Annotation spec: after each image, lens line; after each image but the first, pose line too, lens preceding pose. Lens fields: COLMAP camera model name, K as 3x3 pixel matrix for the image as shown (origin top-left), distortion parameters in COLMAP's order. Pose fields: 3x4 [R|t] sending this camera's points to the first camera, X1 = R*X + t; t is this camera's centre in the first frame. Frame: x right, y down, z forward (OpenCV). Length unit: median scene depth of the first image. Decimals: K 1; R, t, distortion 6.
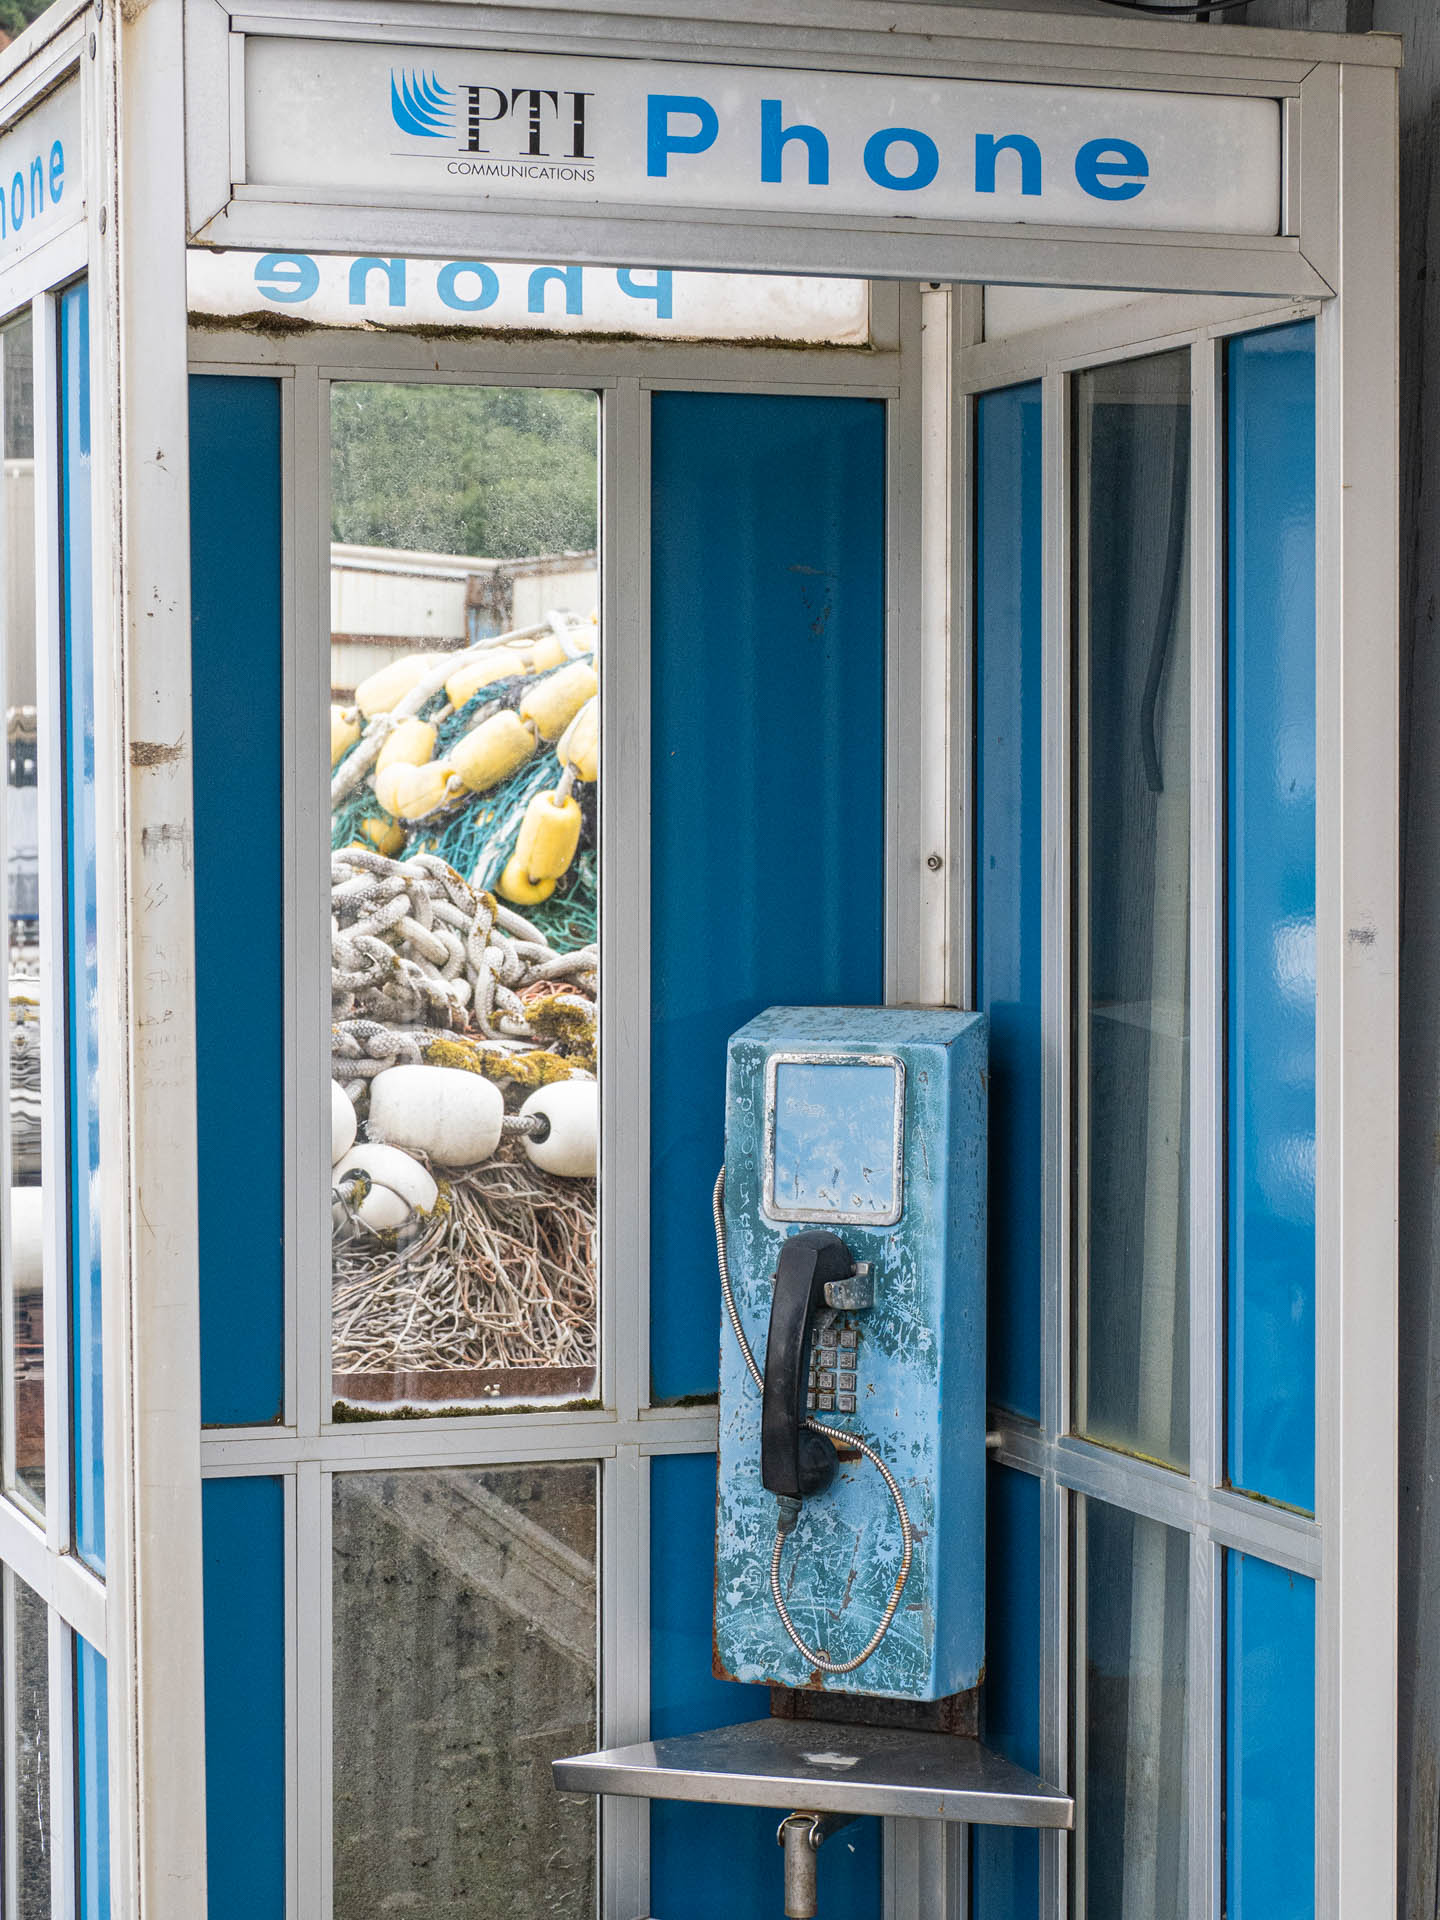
lens RADIAL K [[4169.7, 0, 720.0], [0, 4169.7, 960.4], [0, 0, 1]] dist [0.040120, 0.000000]
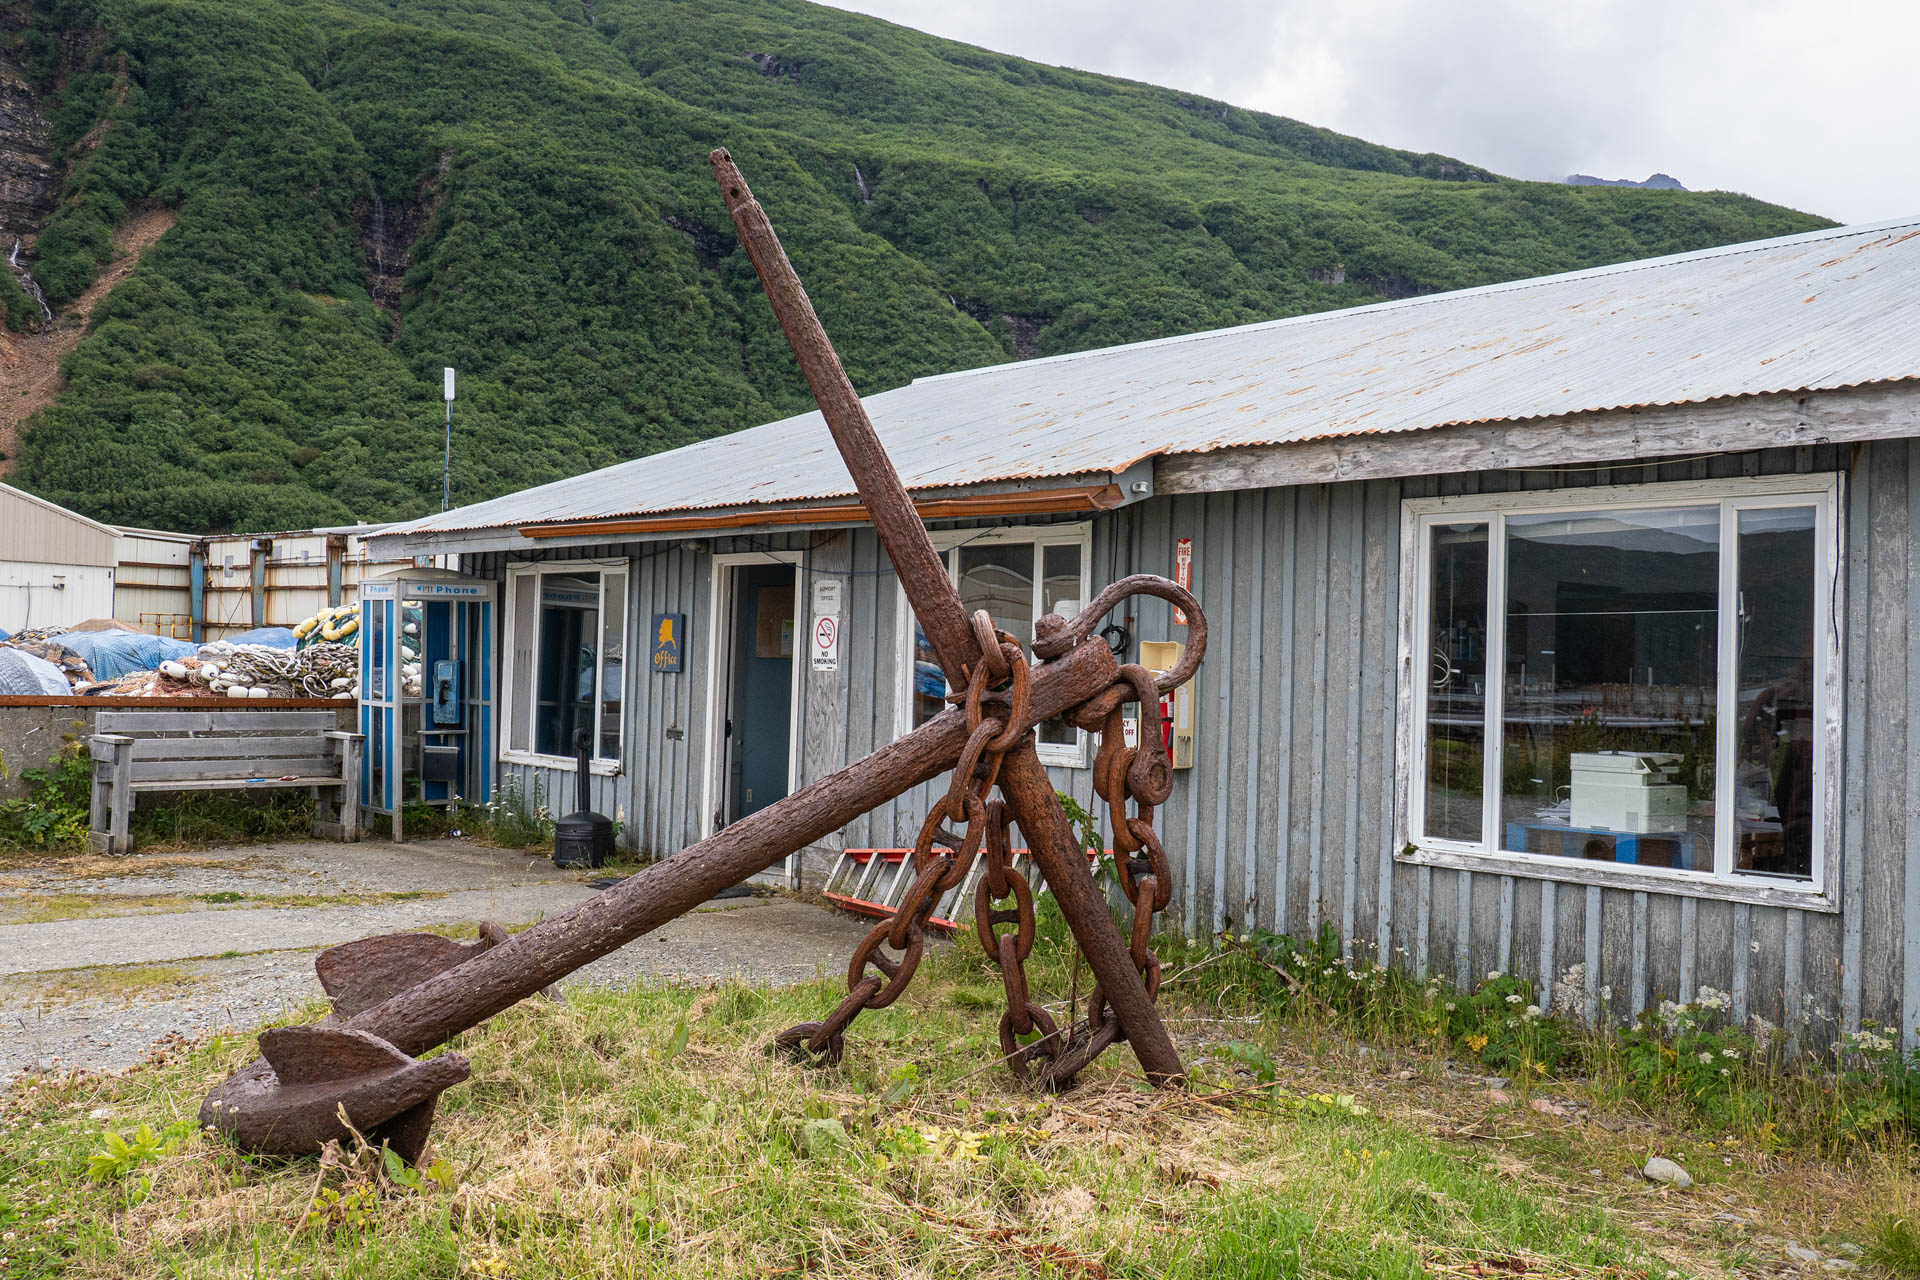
lens RADIAL K [[1669.1, 0, 960.6], [0, 1669.1, 638.6], [0, 0, 1]] dist [0.005207, 0.000357]
pose [[0.923923, 0.009265, 0.382466, -0.390075], [0.003895, 0.999427, -0.033620, 0.105426], [-0.382559, 0.032552, 0.923358, -3.464455]]
